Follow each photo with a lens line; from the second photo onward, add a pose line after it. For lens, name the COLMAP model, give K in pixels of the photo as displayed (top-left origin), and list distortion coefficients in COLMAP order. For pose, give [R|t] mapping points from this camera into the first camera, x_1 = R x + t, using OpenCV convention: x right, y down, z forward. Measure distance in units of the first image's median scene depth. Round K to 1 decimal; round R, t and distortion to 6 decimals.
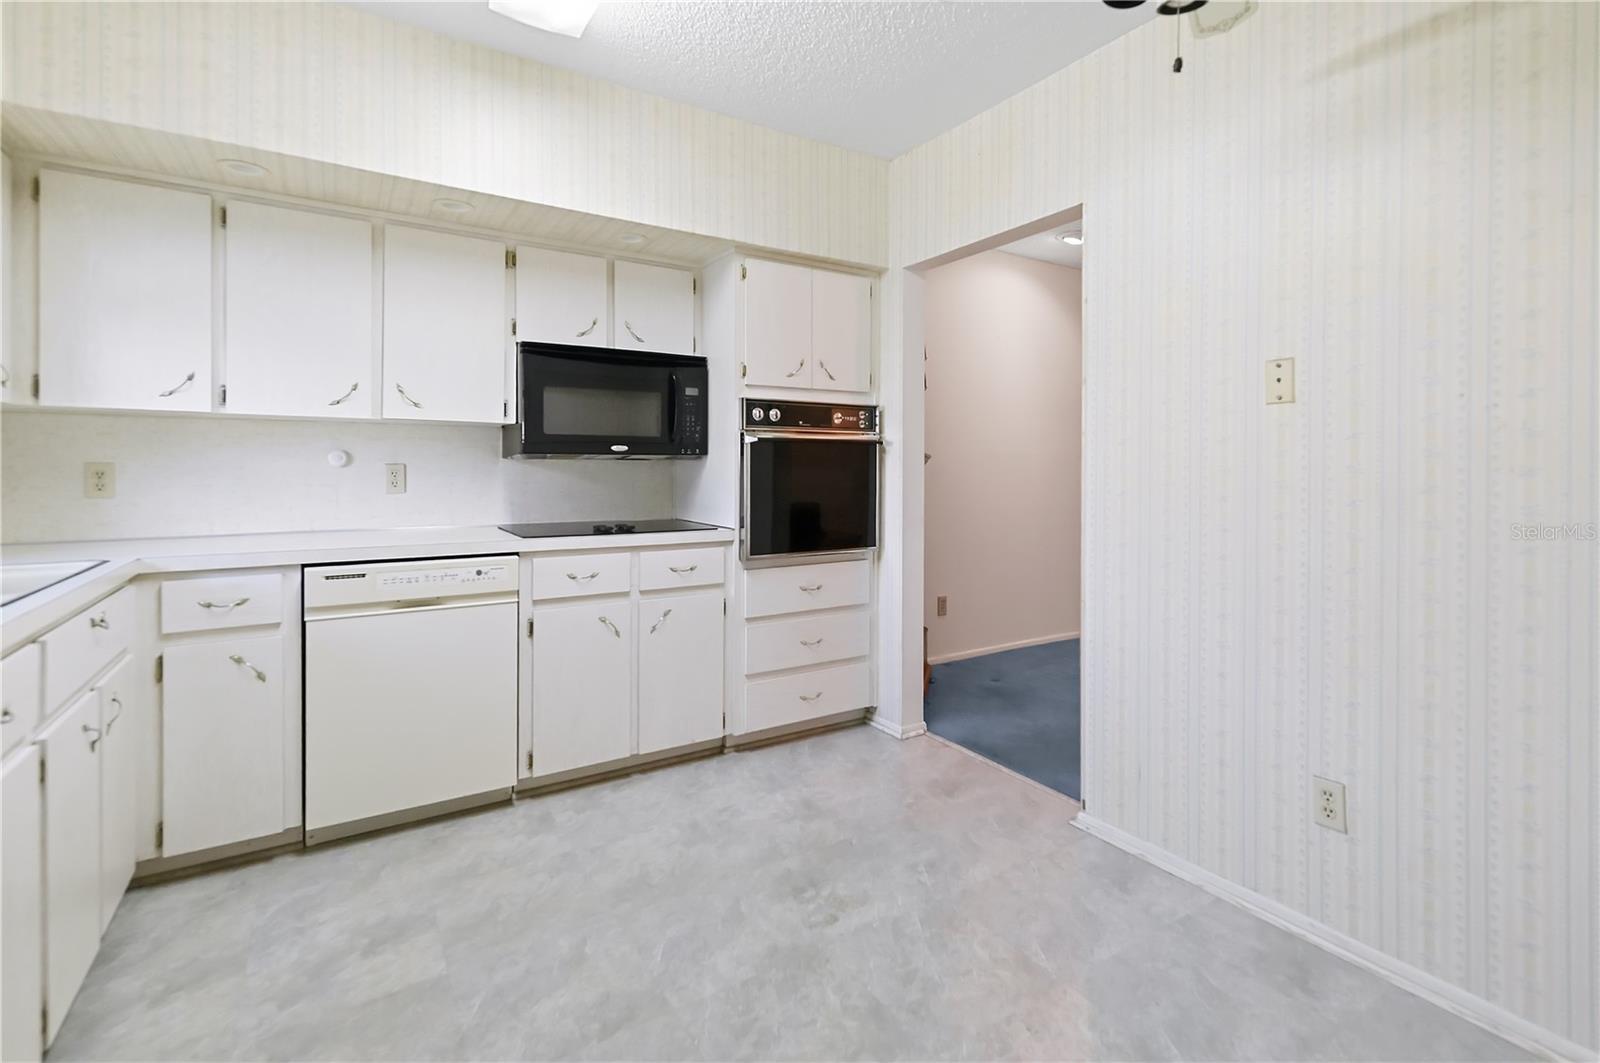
lens RADIAL K [[750.3, 0, 826.2], [0, 750.3, 471.1], [0, 0, 1]] dist [0.000690, 0.000411]
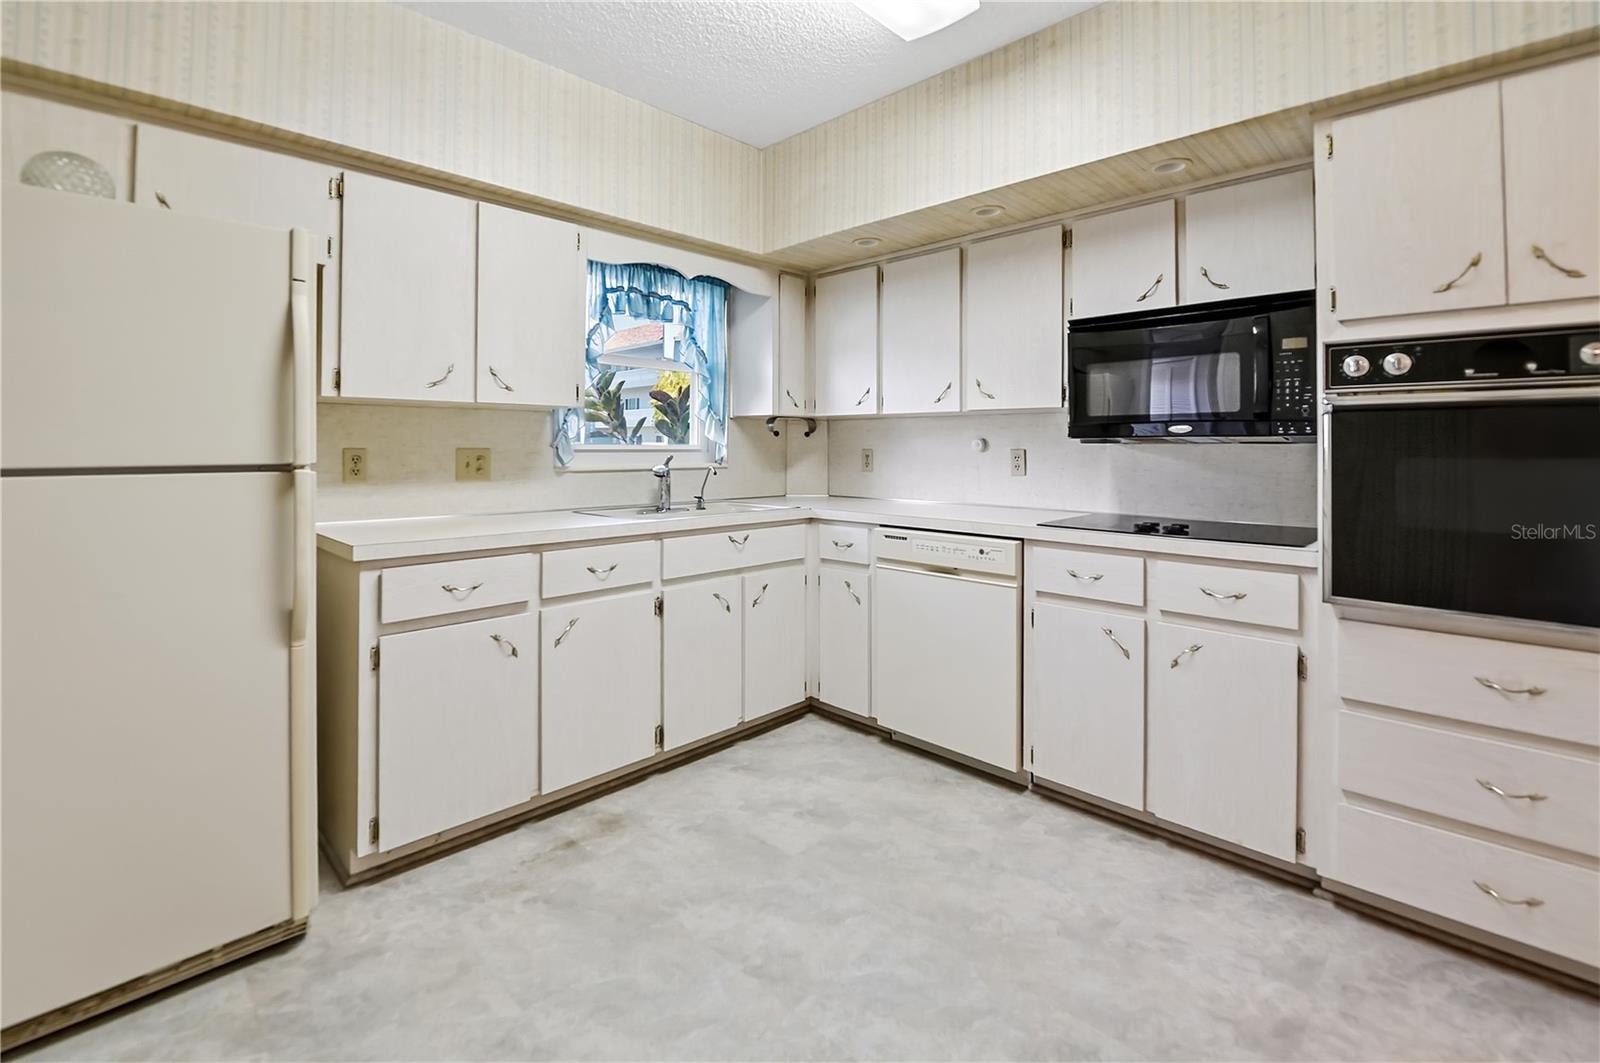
lens RADIAL K [[703.3, 0, 789.8], [0, 703.3, 448.6], [0, 0, 1]] dist [-0.013562, -0.000596]
pose [[0.198939, -0.003463, -0.980006, 0.442520], [-0.010881, 0.999924, -0.005742, -0.001222], [0.979951, 0.011806, 0.198887, 0.526010]]
